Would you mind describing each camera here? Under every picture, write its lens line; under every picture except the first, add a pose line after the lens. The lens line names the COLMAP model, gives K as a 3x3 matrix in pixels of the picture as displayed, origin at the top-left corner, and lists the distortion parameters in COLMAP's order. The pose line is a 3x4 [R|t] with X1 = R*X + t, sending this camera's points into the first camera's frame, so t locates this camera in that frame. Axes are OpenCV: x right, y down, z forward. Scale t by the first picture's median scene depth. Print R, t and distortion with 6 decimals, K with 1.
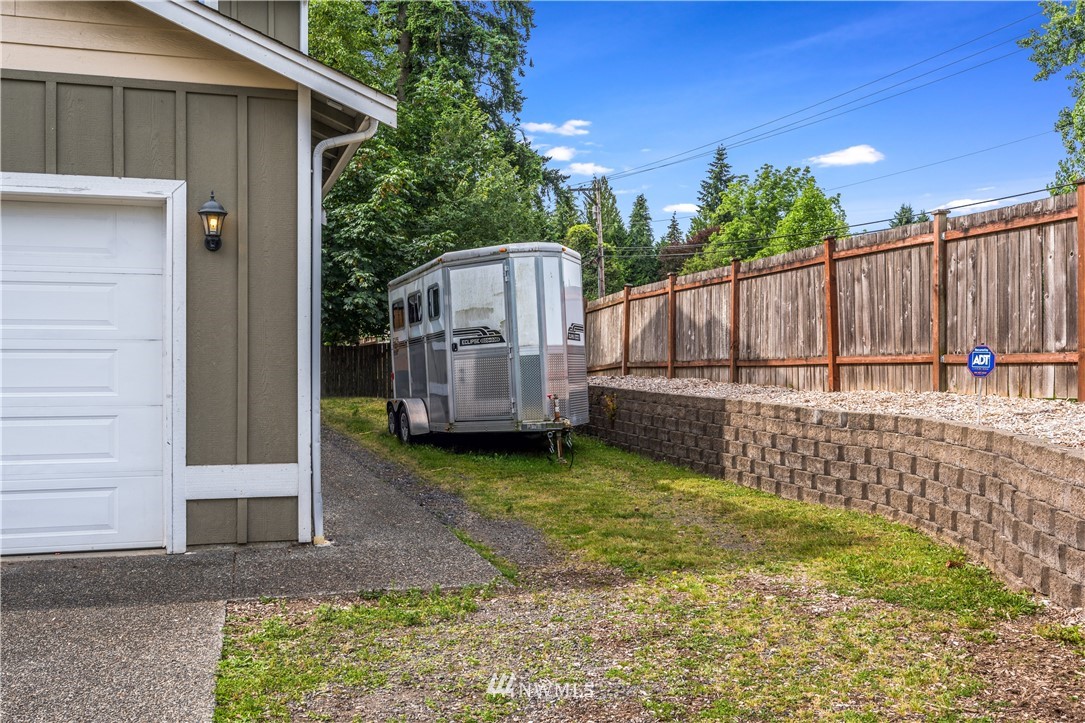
lens RADIAL K [[1077.7, 0, 542.5], [0, 1077.7, 361.5], [0, 0, 1]] dist [0.012150, 0.007750]
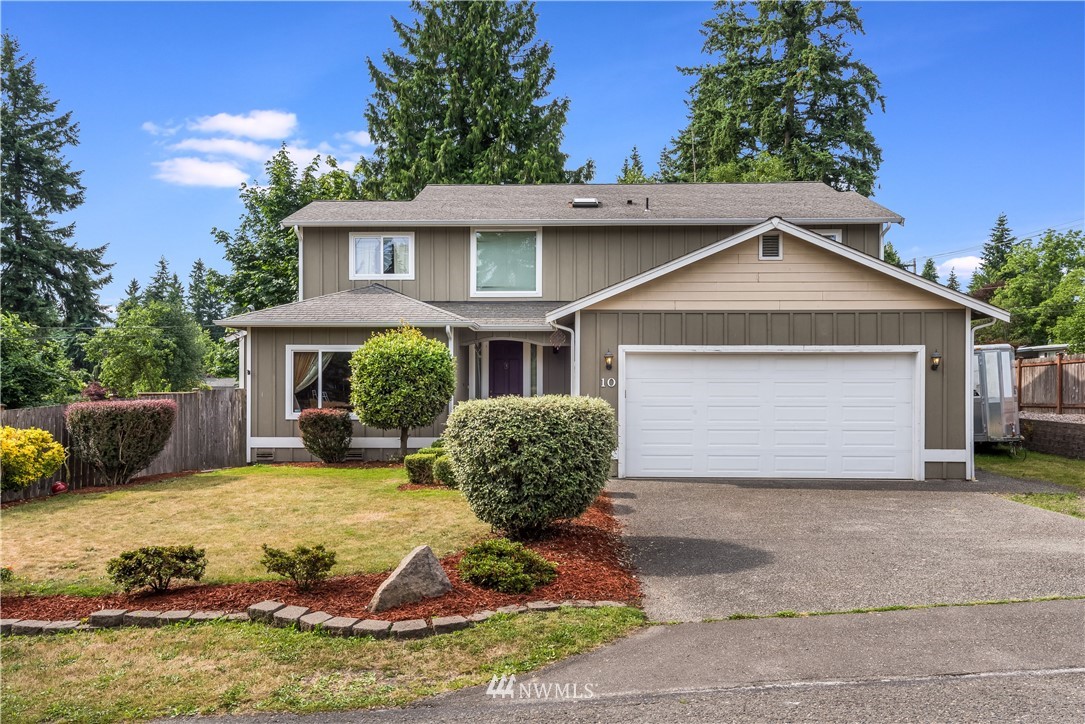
lens RADIAL K [[815.2, 0, 542.4], [0, 815.2, 385.2], [0, 0, 1]] dist [0.000951, -0.001860]
pose [[0.941595, -0.004203, -0.336720, -0.224820], [0.001209, 0.999958, -0.009101, -0.019640], [0.336744, 0.008162, 0.941561, -0.521058]]
